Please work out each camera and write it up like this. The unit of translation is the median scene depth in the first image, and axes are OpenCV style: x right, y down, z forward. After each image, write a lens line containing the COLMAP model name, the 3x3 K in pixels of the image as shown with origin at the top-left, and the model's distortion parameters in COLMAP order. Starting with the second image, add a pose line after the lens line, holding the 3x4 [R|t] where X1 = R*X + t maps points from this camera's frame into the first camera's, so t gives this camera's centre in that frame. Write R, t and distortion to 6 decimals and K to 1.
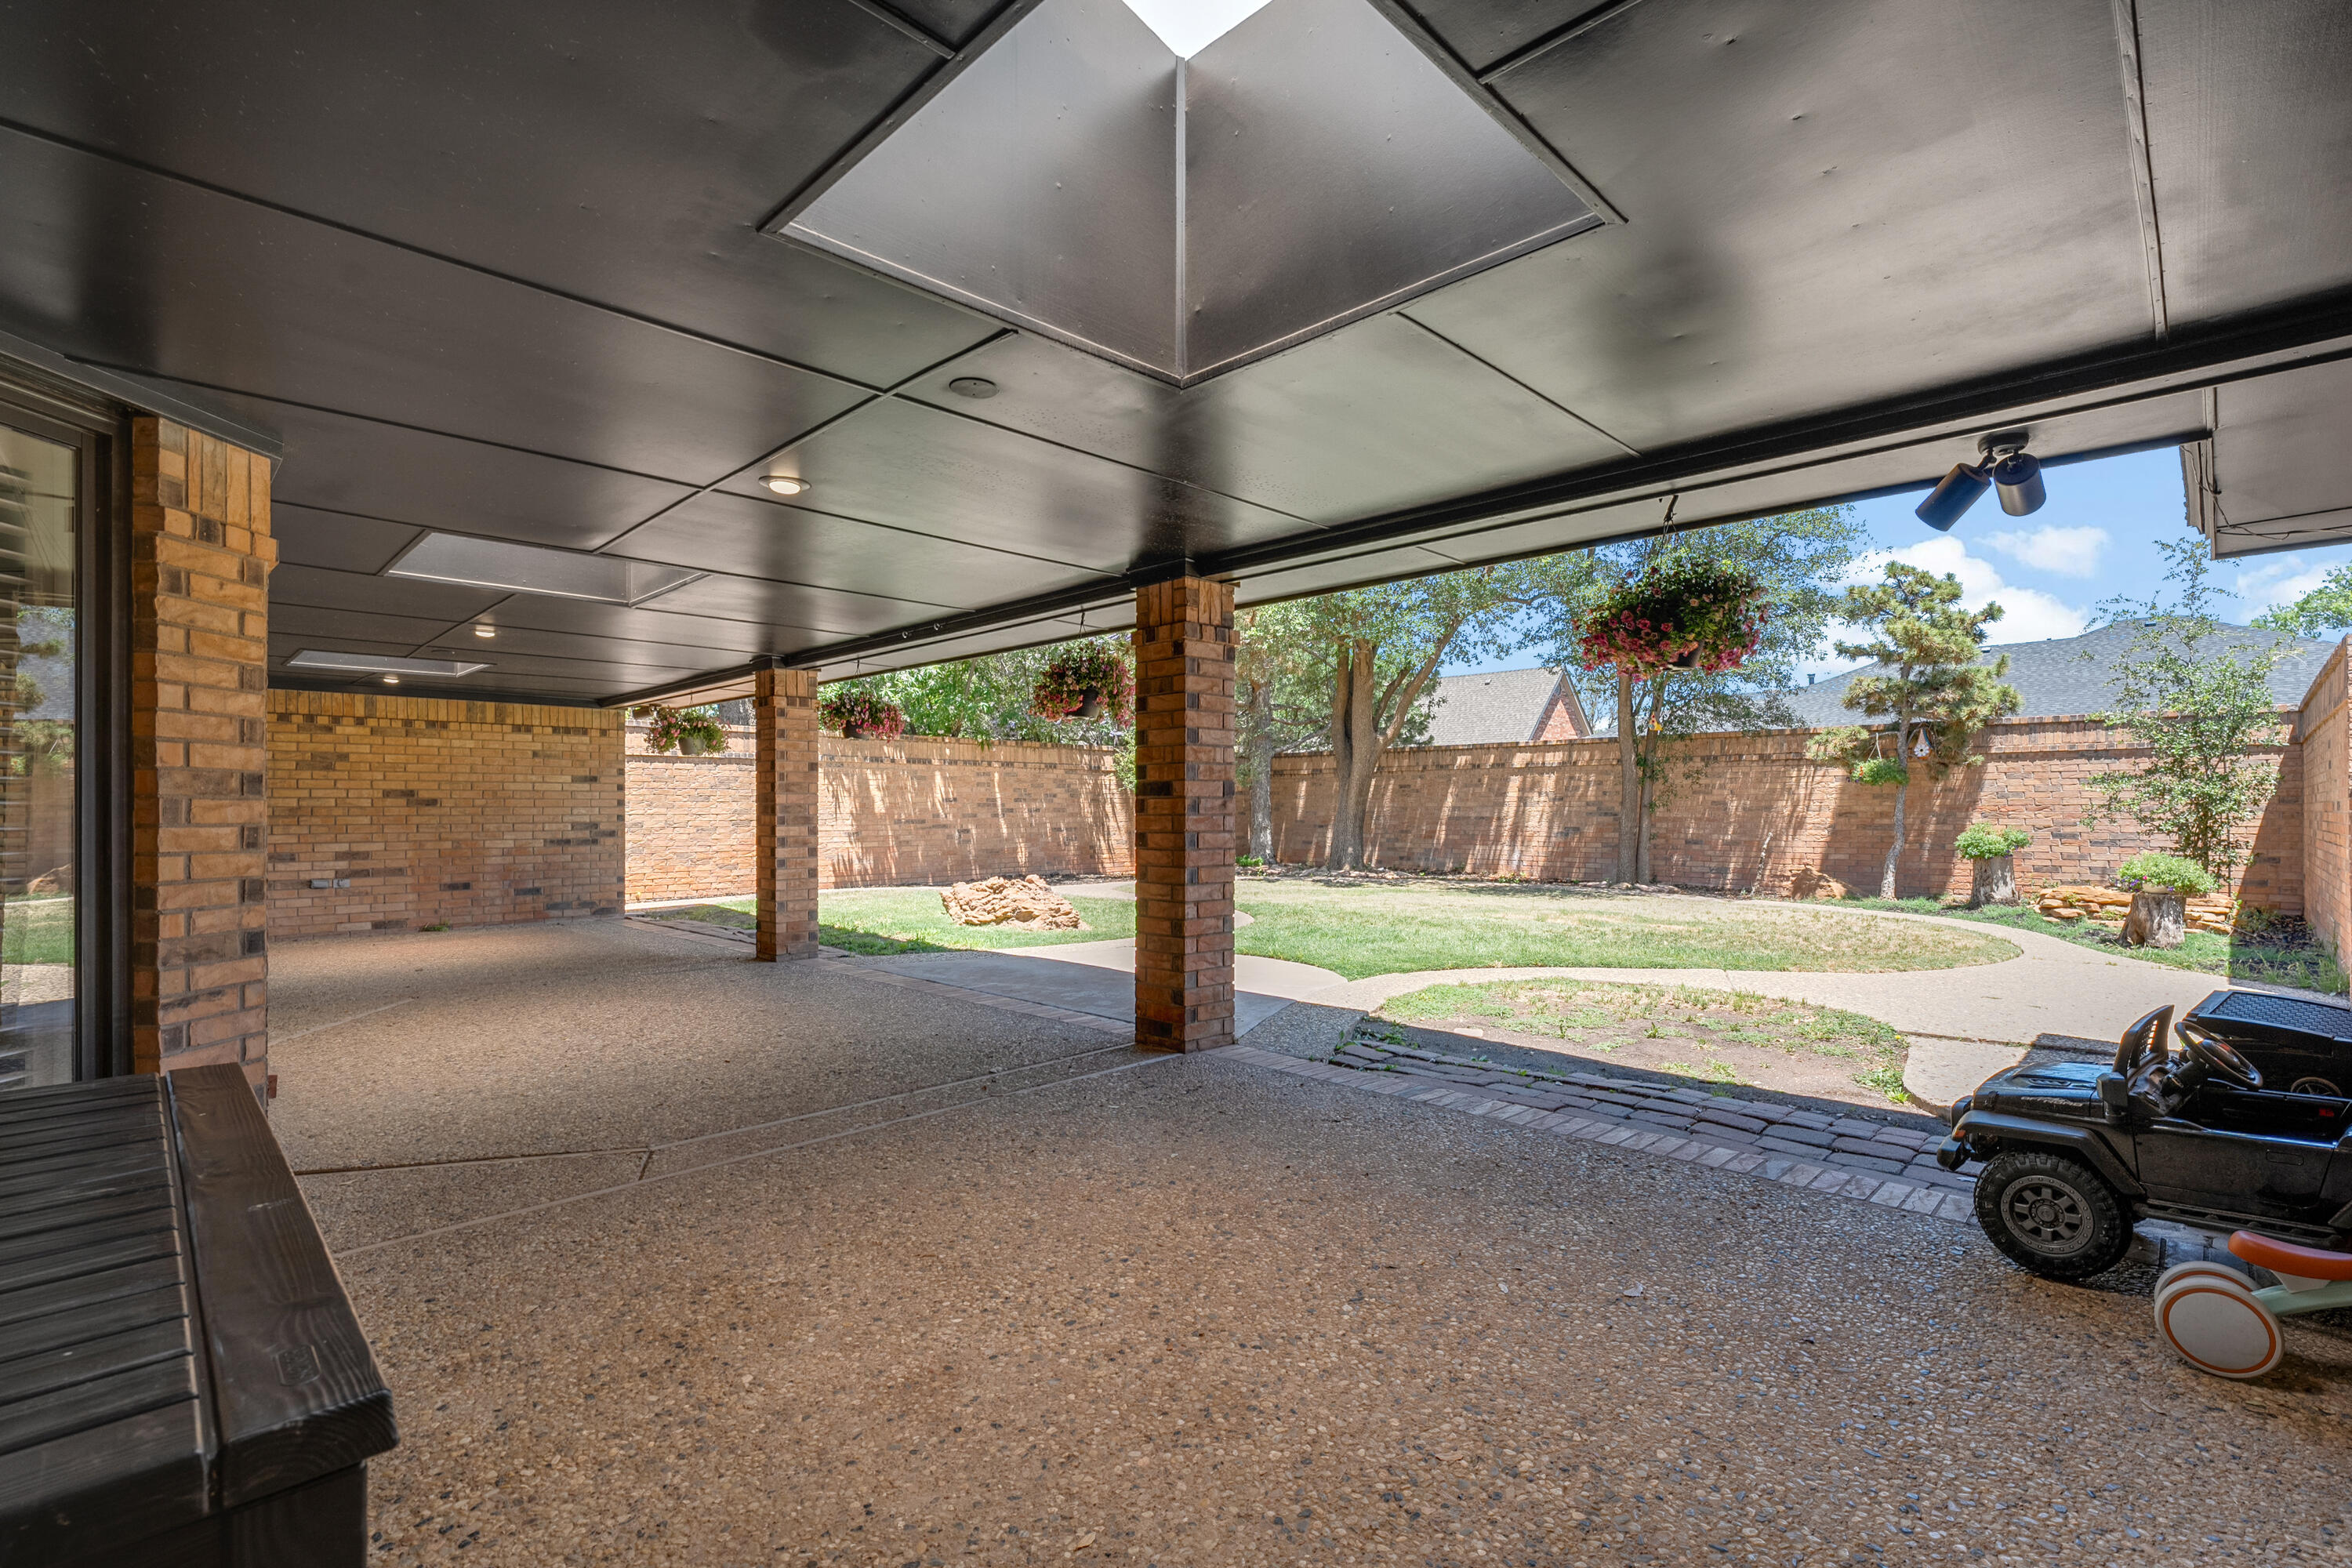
lens RADIAL K [[1055.6, 0, 1195.1], [0, 1055.6, 784.9], [0, 0, 1]] dist [-0.014362, 0.002754]
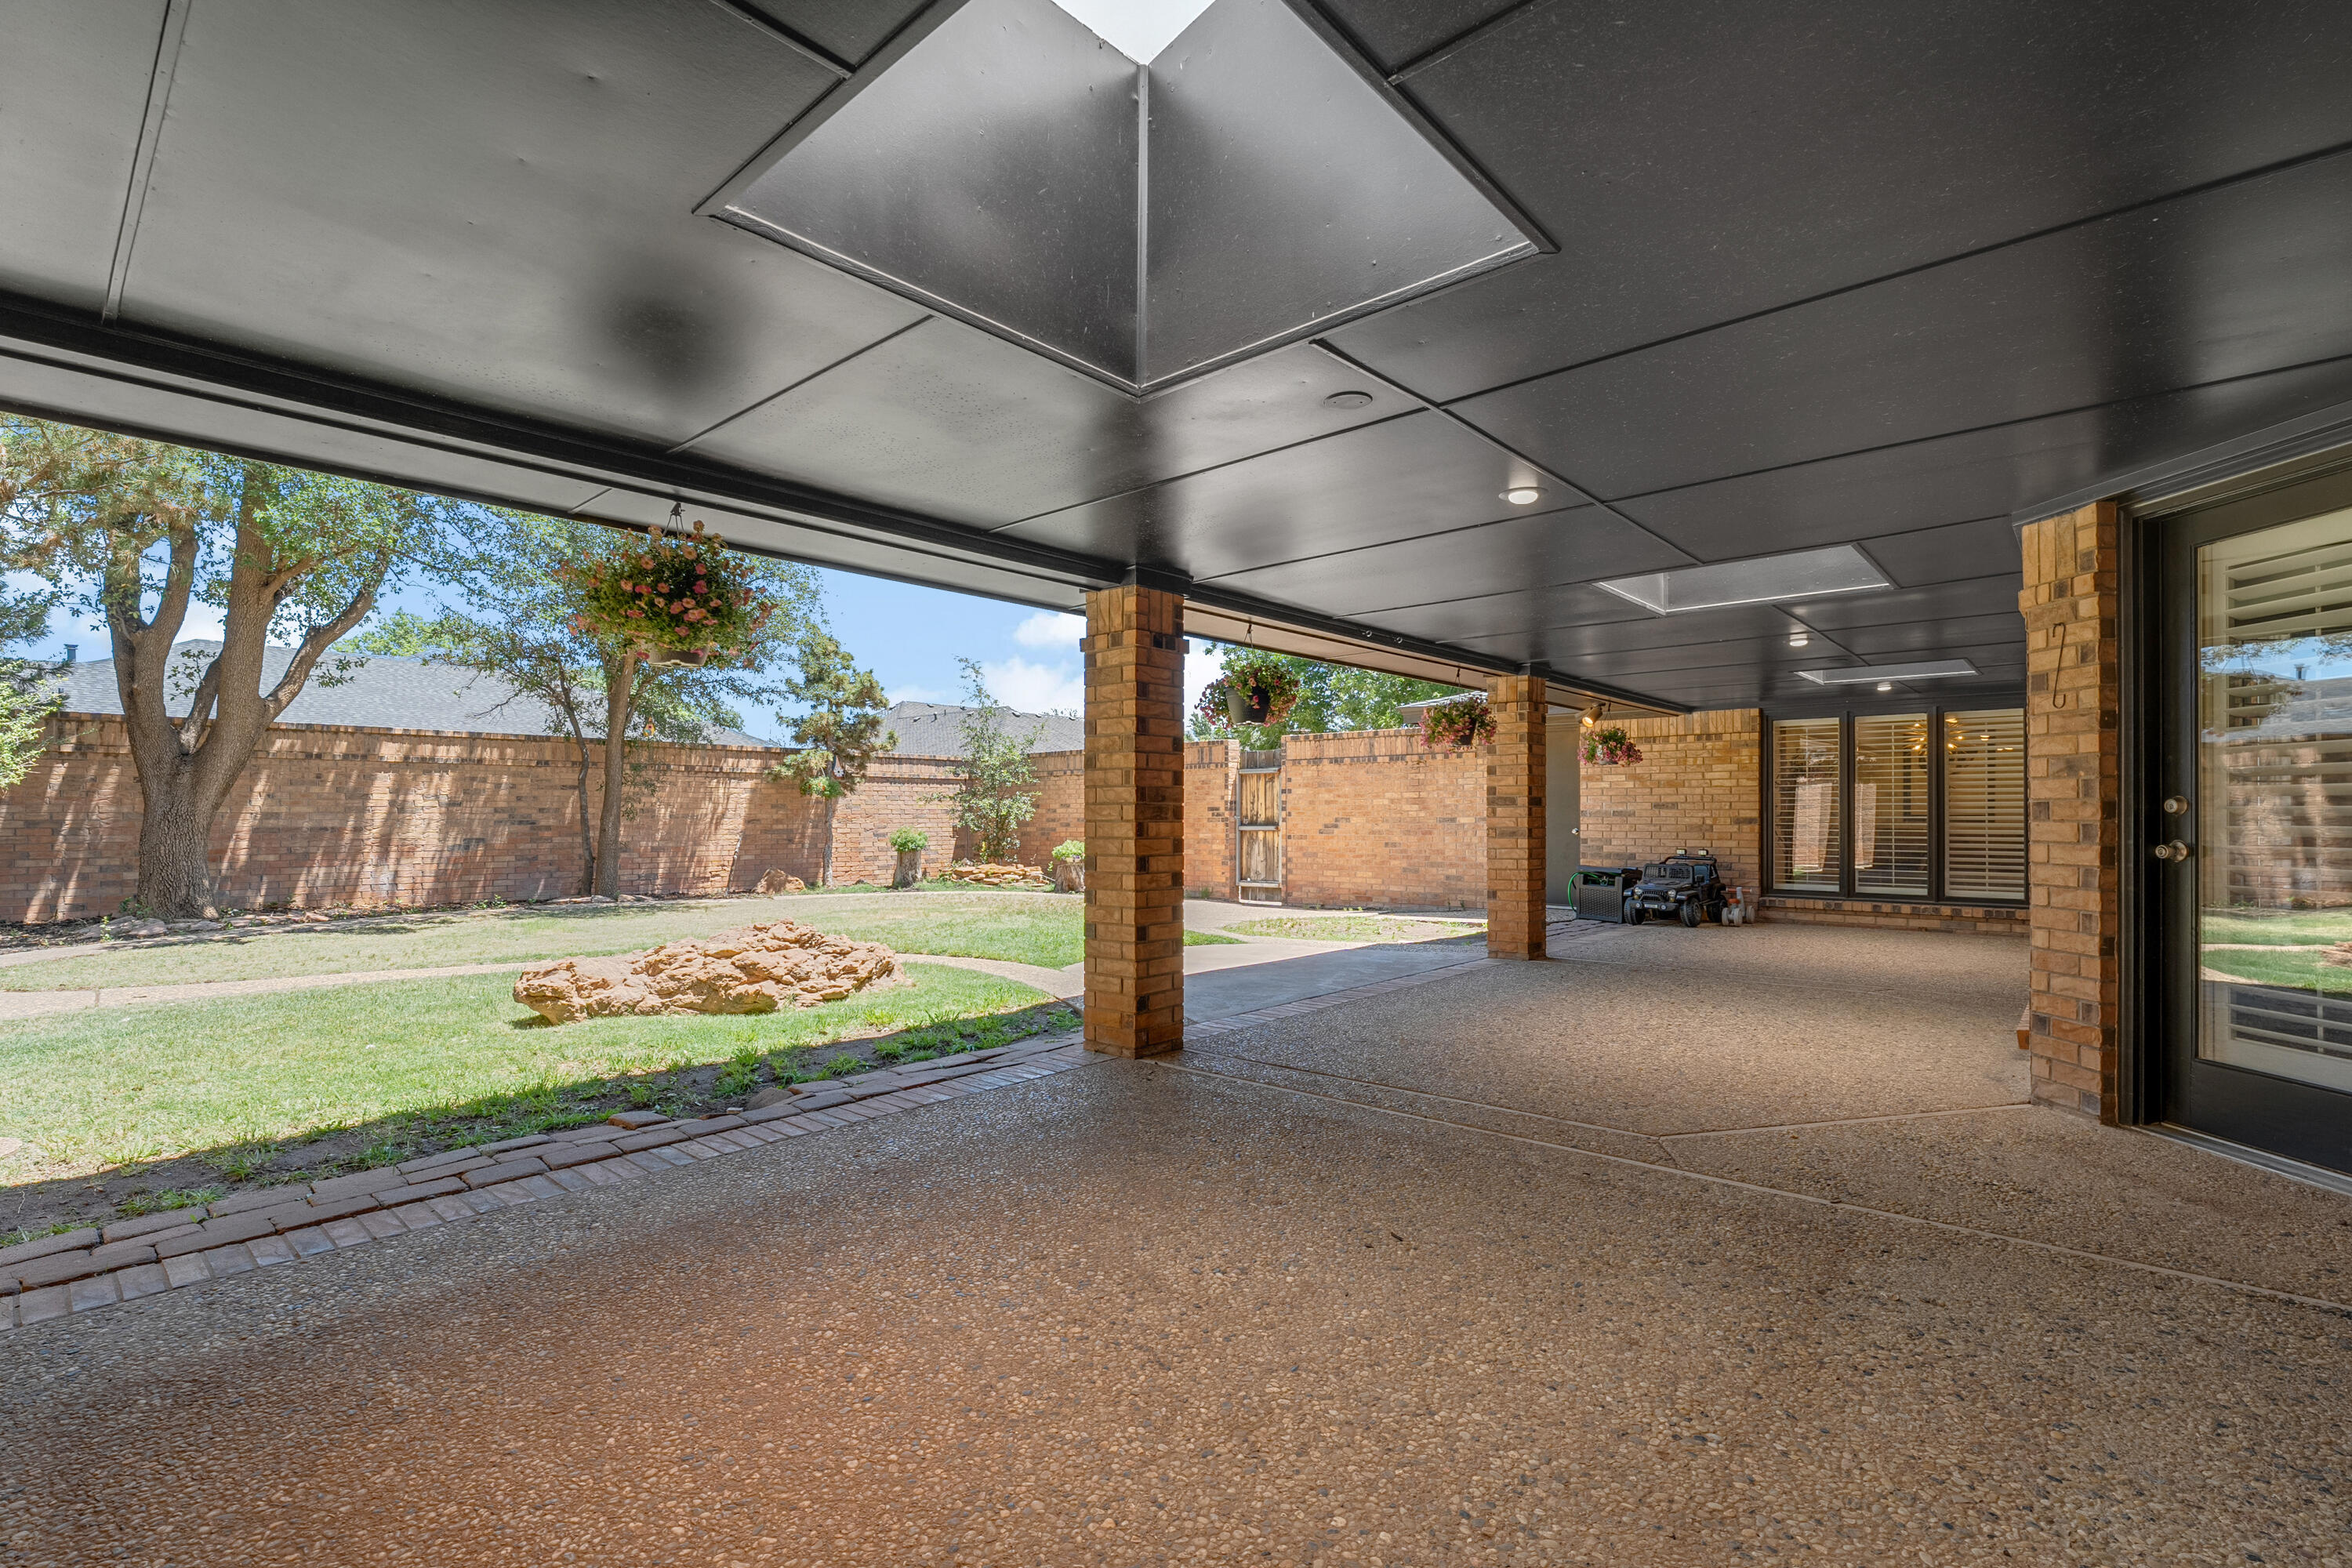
lens RADIAL K [[1055.6, 0, 1196.3], [0, 1055.6, 807.9], [0, 0, 1]] dist [-0.014362, 0.002754]
pose [[-0.046657, 0.010081, 0.998860, -0.503511], [-0.022231, 0.999691, -0.011128, 0.013319], [-0.998664, -0.022724, -0.046419, 0.487480]]
